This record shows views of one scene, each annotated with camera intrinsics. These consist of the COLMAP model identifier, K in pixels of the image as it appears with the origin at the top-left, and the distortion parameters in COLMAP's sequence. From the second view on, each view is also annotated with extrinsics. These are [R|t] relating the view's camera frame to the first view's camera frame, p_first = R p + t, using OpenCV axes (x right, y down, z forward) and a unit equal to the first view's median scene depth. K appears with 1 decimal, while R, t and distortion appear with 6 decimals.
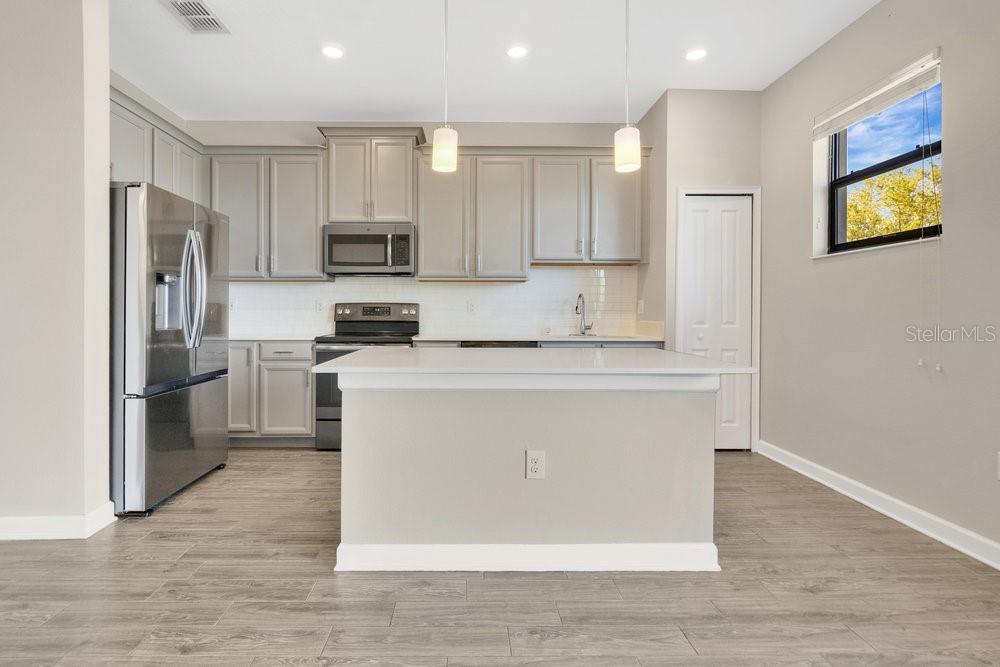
lens RADIAL K [[464.9, 0, 492.2], [0, 464.9, 321.1], [0, 0, 1]] dist [-0.004125, -0.000352]
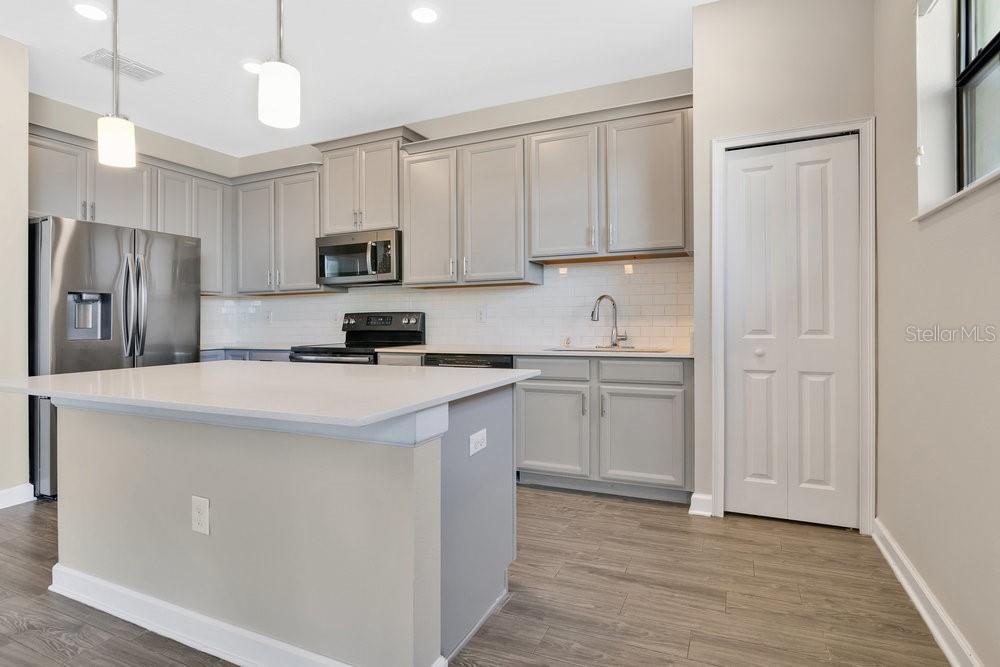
lens RADIAL K [[463.7, 0, 479.3], [0, 463.7, 326.2], [0, 0, 1]] dist [-0.001711, -0.000068]
pose [[0.902471, -0.006996, -0.430694, 0.376238], [0.005887, 0.999975, -0.003908, -0.004733], [0.430710, 0.000991, 0.902490, 0.208038]]
